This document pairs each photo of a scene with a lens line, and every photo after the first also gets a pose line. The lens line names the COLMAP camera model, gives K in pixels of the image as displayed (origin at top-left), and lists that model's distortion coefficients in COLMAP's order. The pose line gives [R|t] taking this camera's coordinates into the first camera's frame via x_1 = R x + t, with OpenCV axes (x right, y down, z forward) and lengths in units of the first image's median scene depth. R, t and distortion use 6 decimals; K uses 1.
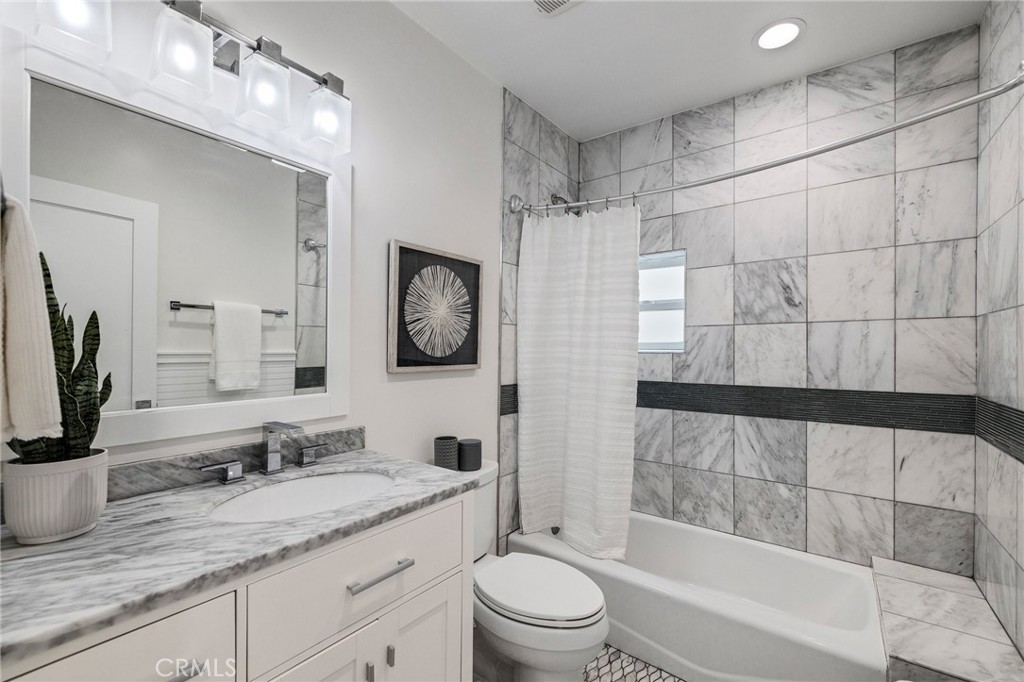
lens RADIAL K [[461.6, 0, 514.6], [0, 461.6, 342.7], [0, 0, 1]] dist [-0.001776, -0.000121]
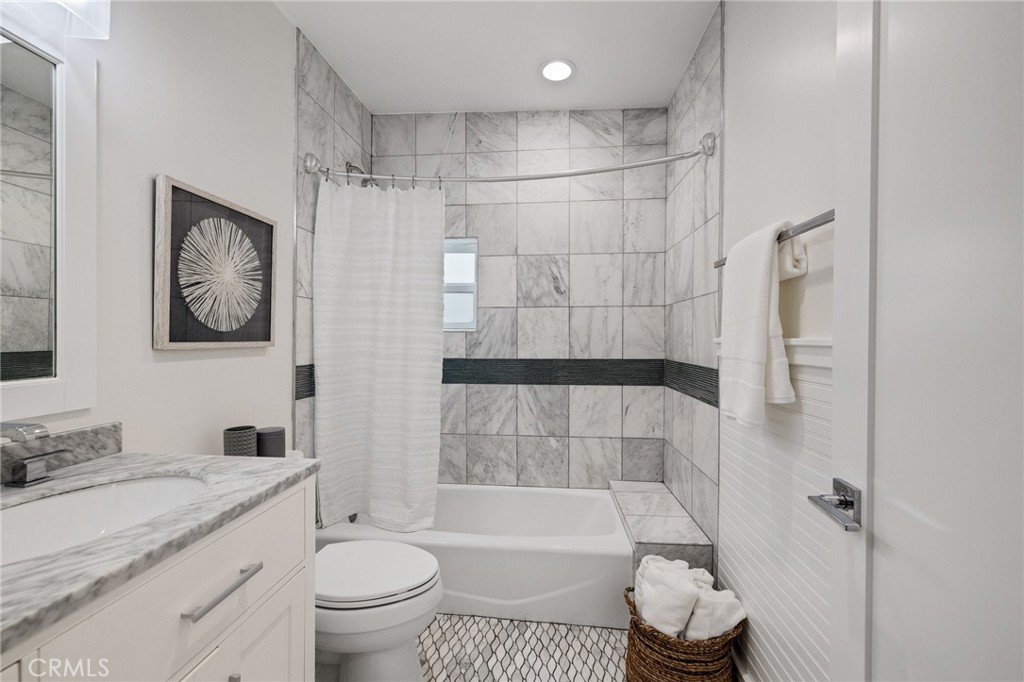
lens RADIAL K [[461.6, 0, 514.6], [0, 461.6, 342.7], [0, 0, 1]] dist [-0.001776, -0.000121]
pose [[0.826723, -0.003274, 0.562599, -0.199331], [-0.003778, 0.999928, 0.011371, 0.039922], [-0.562596, -0.011526, 0.826652, 0.038163]]
